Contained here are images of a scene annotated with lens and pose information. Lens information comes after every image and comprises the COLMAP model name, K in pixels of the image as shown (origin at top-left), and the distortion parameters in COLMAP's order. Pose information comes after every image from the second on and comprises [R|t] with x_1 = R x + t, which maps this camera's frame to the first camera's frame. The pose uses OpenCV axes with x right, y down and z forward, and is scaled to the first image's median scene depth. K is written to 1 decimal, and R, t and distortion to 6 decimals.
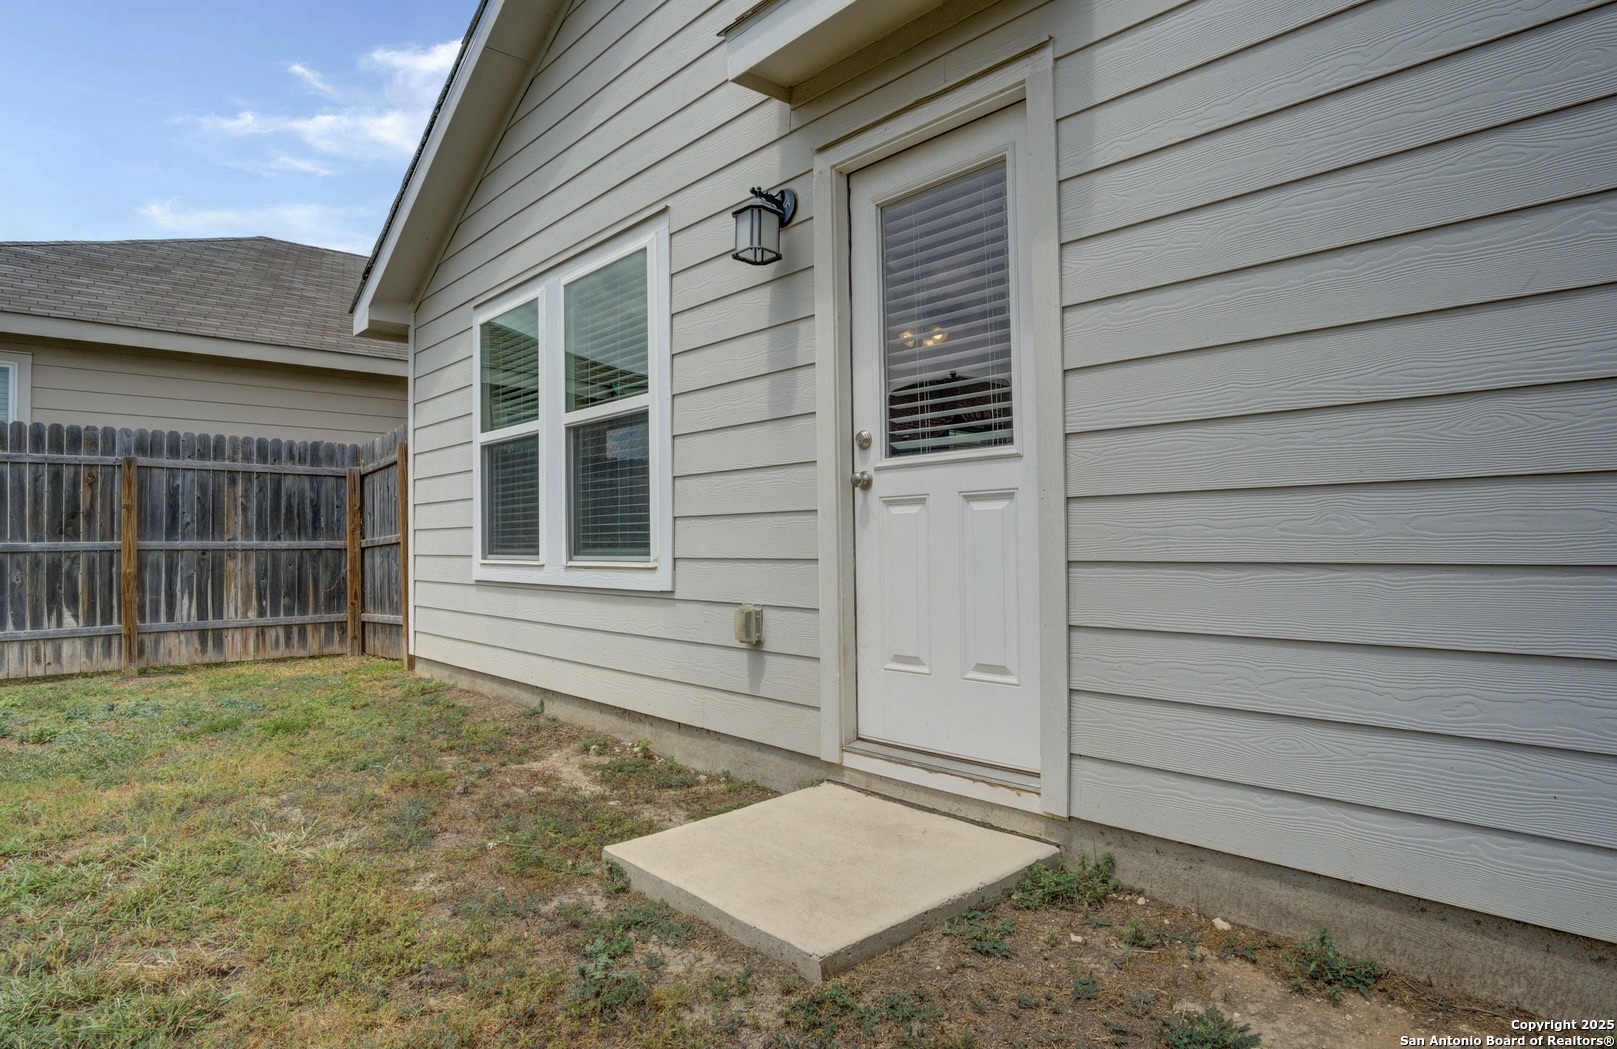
lens RADIAL K [[902.3, 0, 802.6], [0, 902.3, 529.5], [0, 0, 1]] dist [-0.020054, 0.000216]
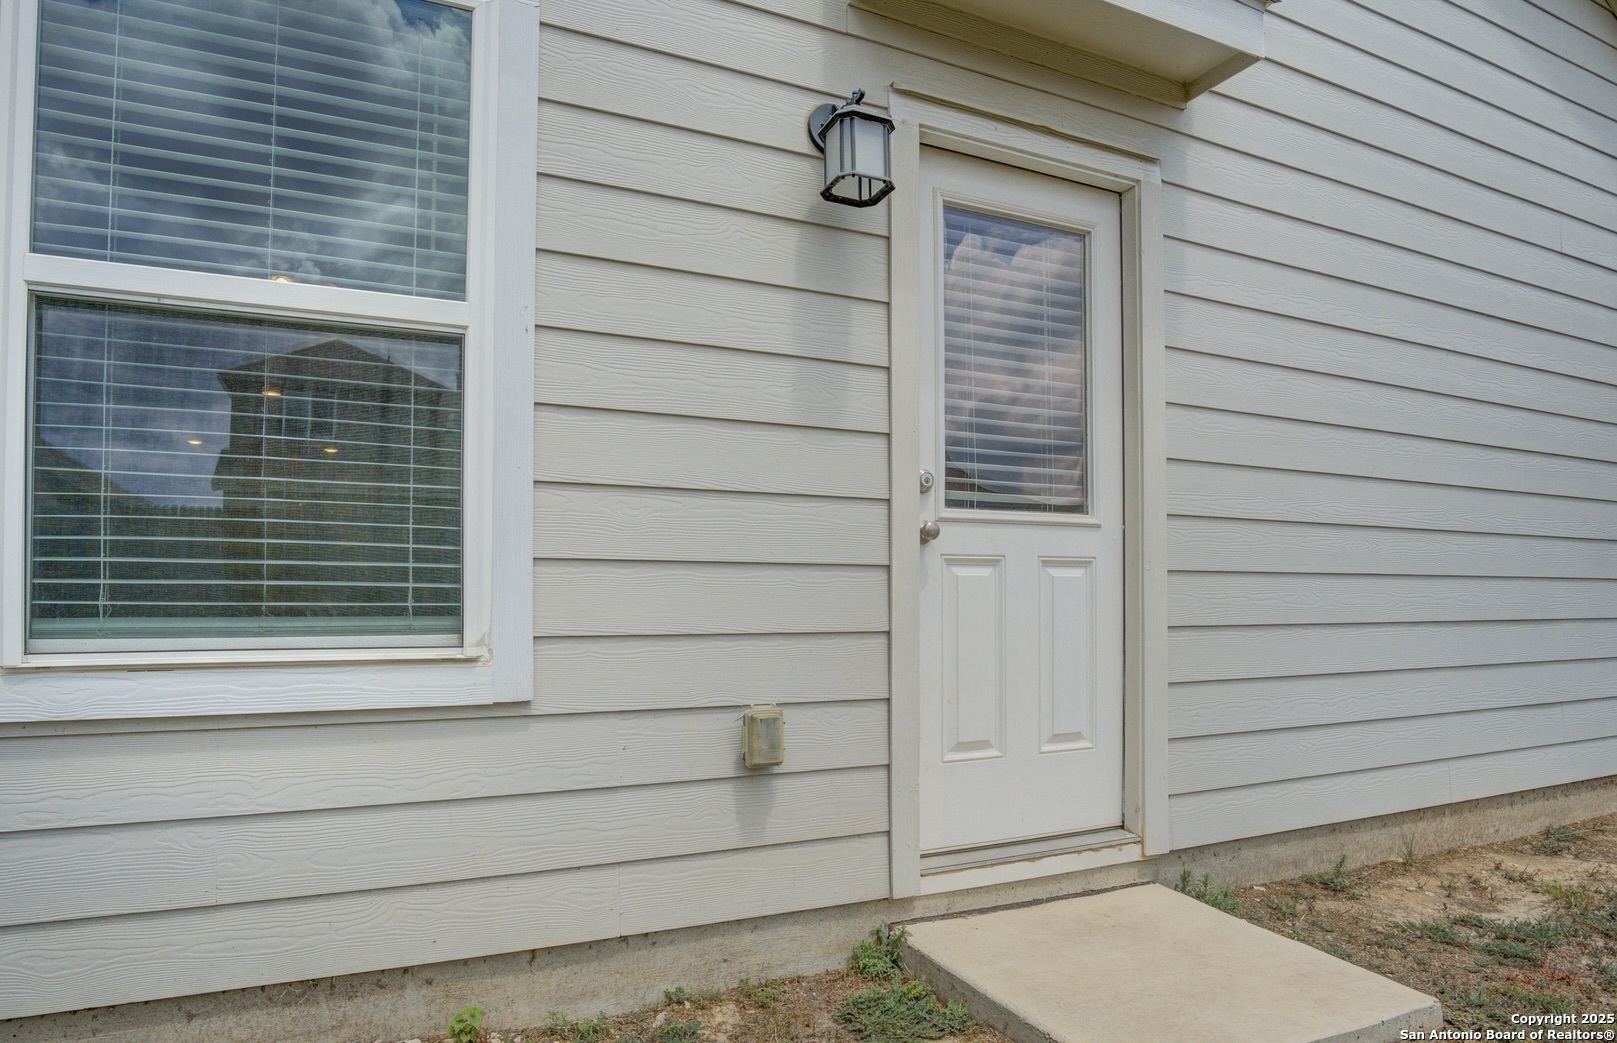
lens RADIAL K [[915.1, 0, 838.0], [0, 915.1, 600.7], [0, 0, 1]] dist [-0.027550, -0.004561]
pose [[0.297205, 0.017282, 0.954657, -0.594021], [-0.013671, 0.999811, -0.013844, 0.015650], [-0.954716, -0.008936, 0.297385, 0.677094]]
